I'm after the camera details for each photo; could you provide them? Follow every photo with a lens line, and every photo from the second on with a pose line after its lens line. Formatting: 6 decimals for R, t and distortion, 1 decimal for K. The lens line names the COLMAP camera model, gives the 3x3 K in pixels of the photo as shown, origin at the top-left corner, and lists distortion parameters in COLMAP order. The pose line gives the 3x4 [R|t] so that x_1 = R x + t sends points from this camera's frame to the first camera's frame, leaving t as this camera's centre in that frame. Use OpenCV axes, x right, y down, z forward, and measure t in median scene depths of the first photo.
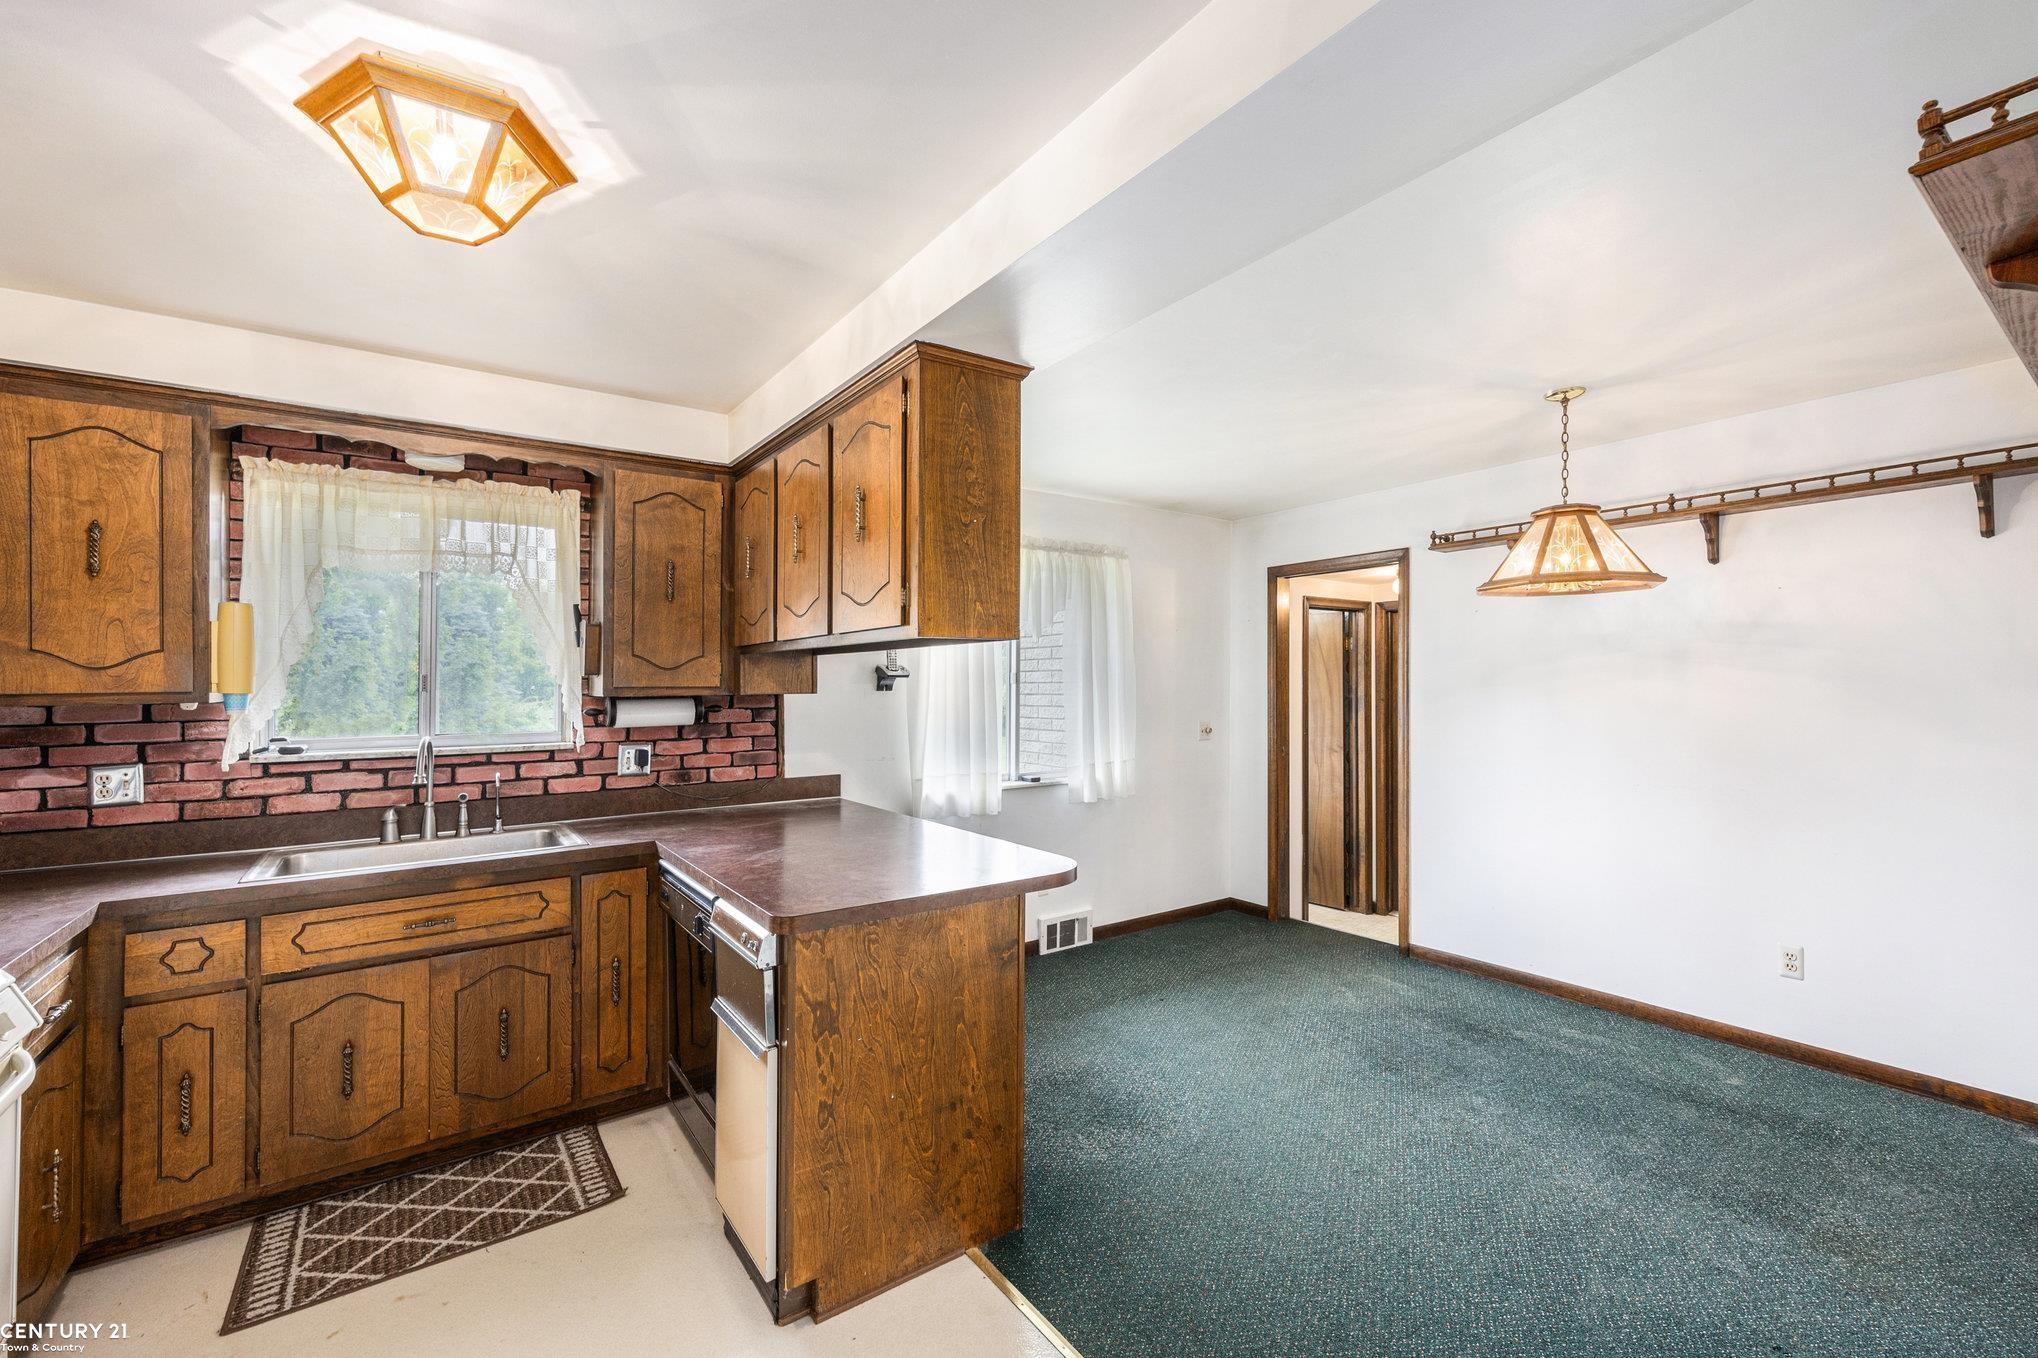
lens RADIAL K [[818.1, 0, 1012.9], [0, 818.1, 669.4], [0, 0, 1]] dist [-0.000463, -0.003266]
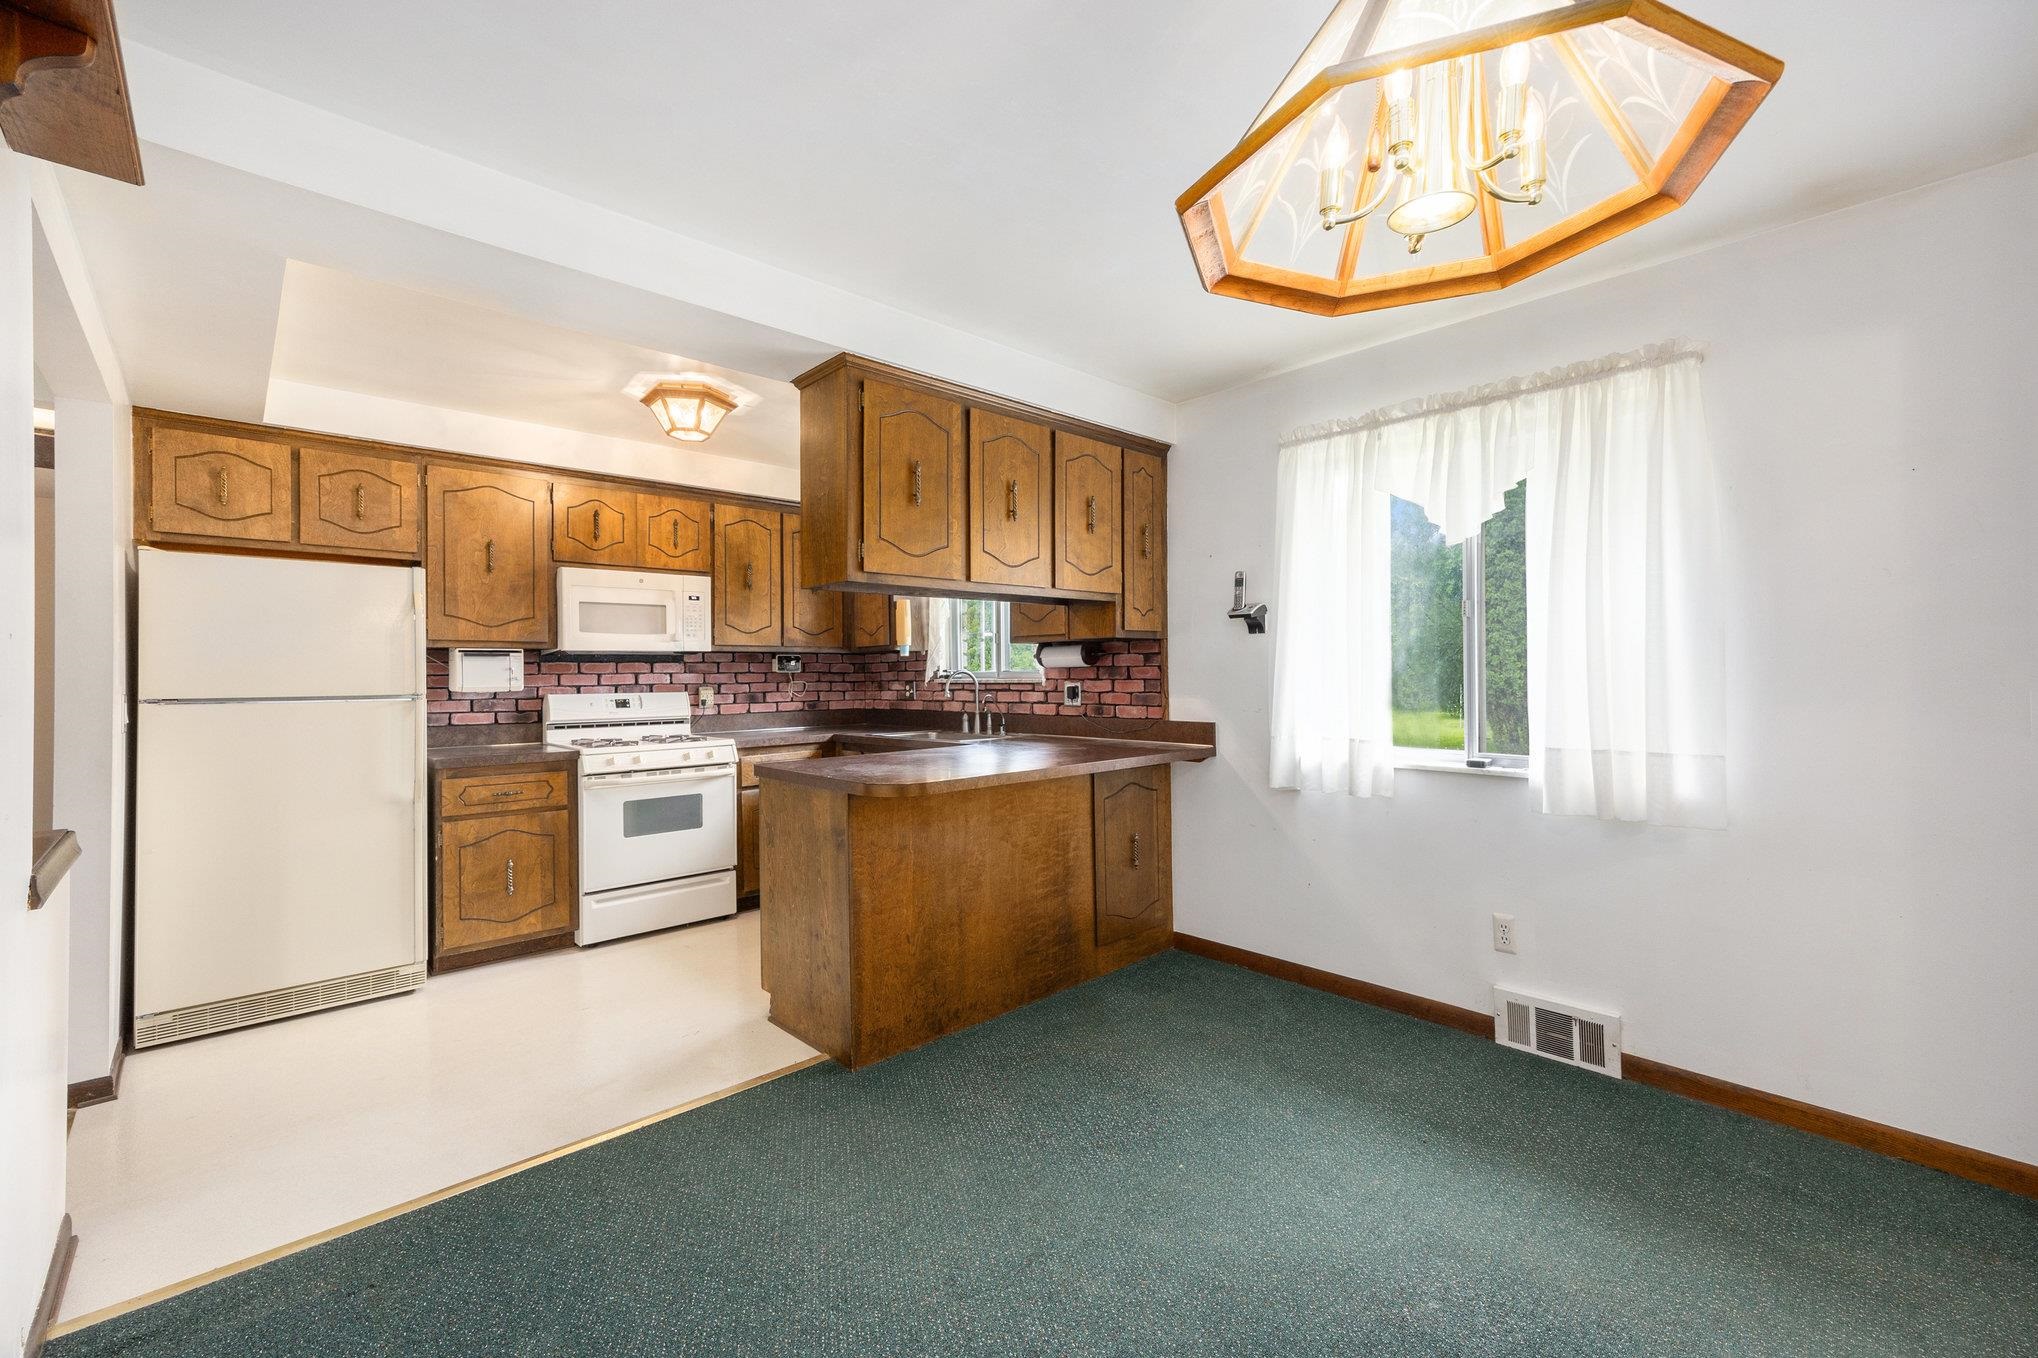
lens RADIAL K [[872.4, 0, 1014.5], [0, 872.4, 663.6], [0, 0, 1]] dist [0.001153, 0.000073]
pose [[0.134182, -0.008761, -0.990918, 0.721997], [0.019802, 0.999785, -0.006158, 0.057642], [0.990759, -0.018796, 0.134327, 0.599658]]
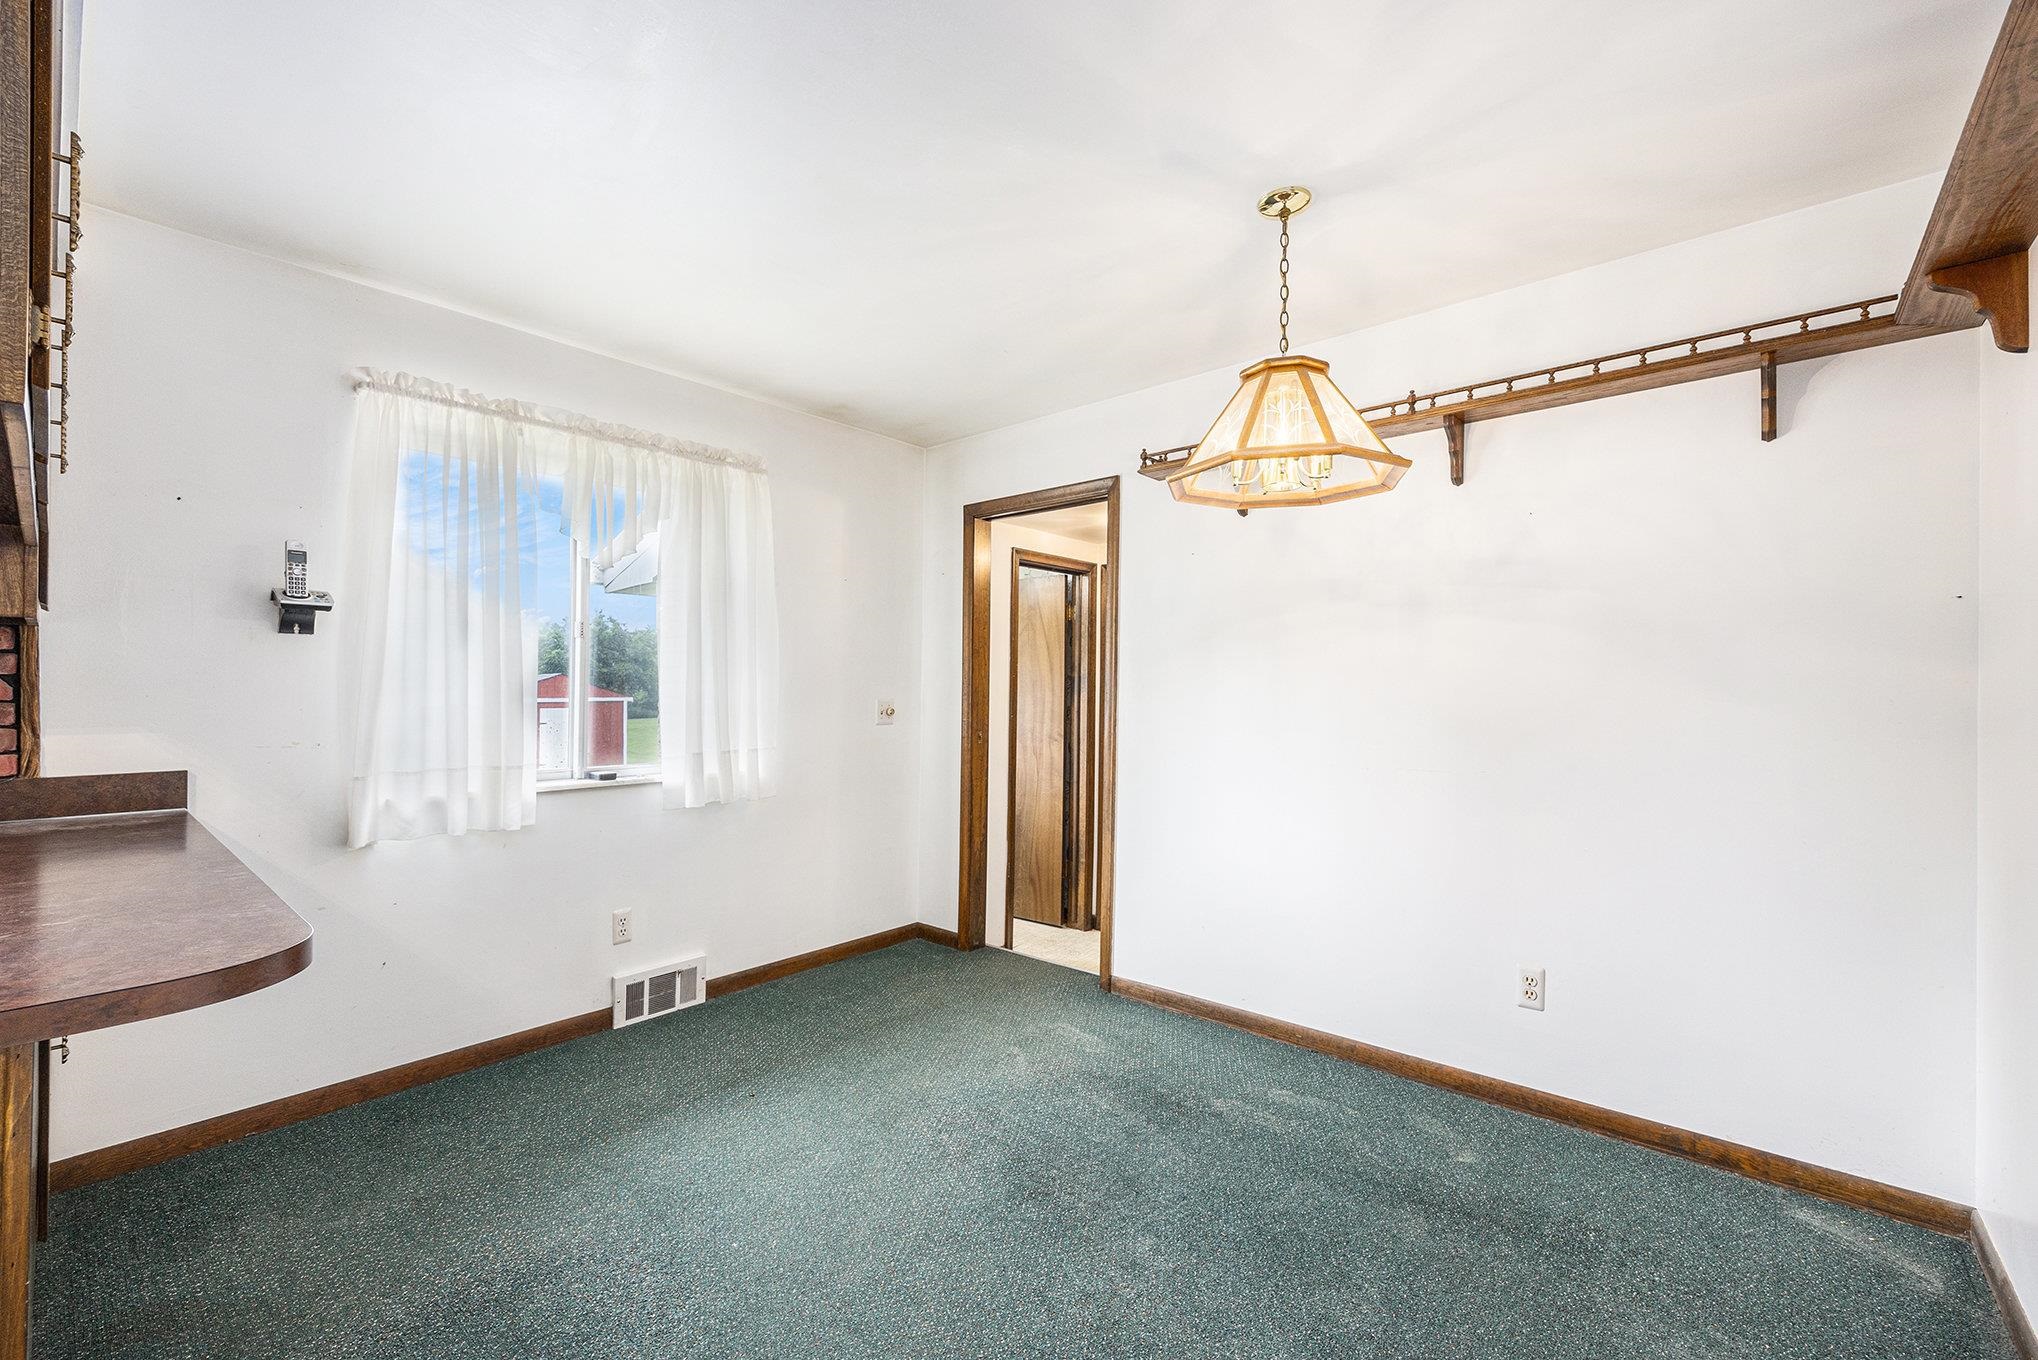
lens RADIAL K [[824.7, 0, 1011.4], [0, 824.7, 689.2], [0, 0, 1]] dist [-0.000929, -0.000317]
pose [[0.969310, 0.010814, 0.245605, 0.204063], [-0.015935, 0.999695, 0.018873, 0.046465], [-0.245326, -0.022208, 0.969186, 0.269426]]
